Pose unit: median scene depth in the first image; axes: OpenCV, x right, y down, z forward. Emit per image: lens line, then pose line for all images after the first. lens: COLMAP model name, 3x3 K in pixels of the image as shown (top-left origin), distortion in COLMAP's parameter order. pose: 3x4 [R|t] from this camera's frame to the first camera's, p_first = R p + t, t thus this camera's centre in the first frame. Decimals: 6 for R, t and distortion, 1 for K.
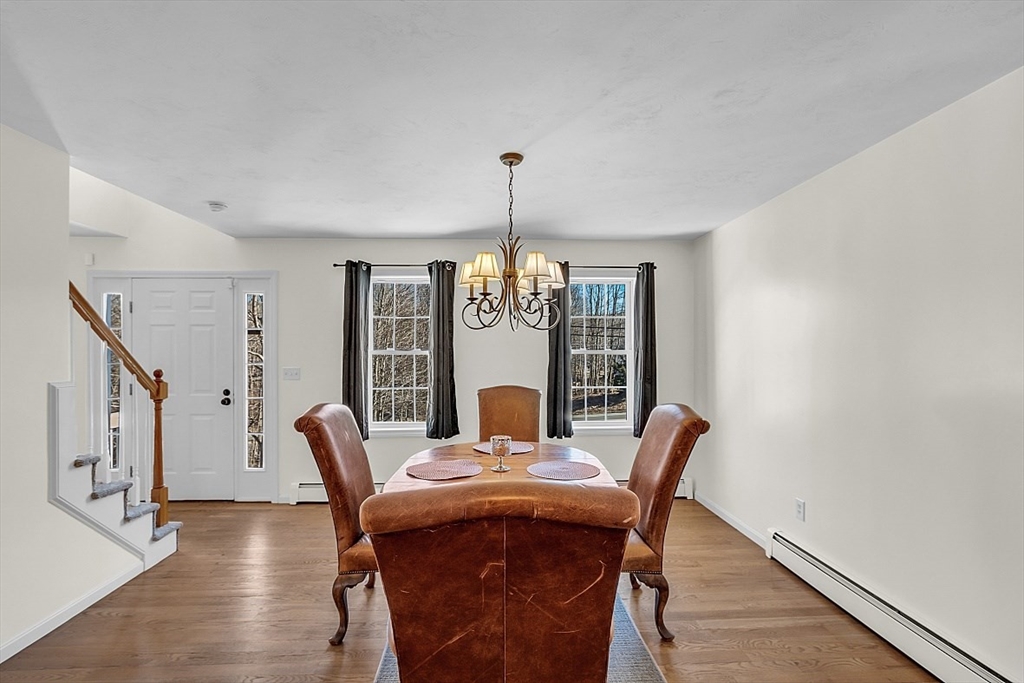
lens RADIAL K [[484.6, 0, 509.5], [0, 484.6, 353.9], [0, 0, 1]] dist [-0.001824, -0.000041]
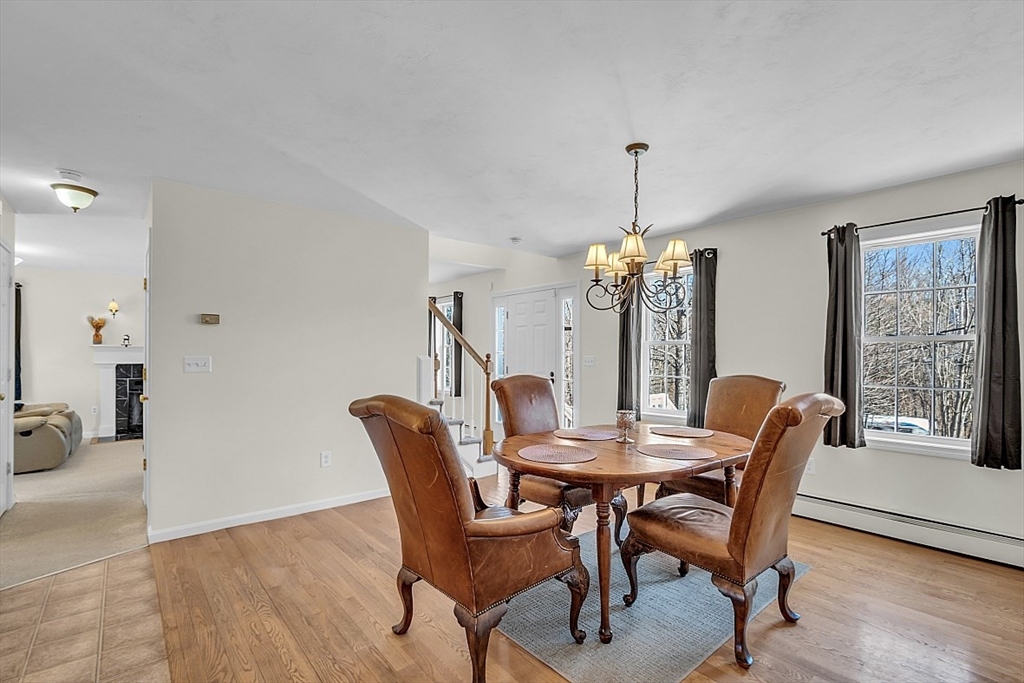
lens RADIAL K [[484.6, 0, 509.5], [0, 484.6, 353.9], [0, 0, 1]] dist [-0.001824, -0.000041]
pose [[0.598373, 0.003979, -0.801208, 0.424202], [-0.003710, 0.999991, 0.002195, 0.021099], [0.801209, 0.001659, 0.598382, 0.097483]]
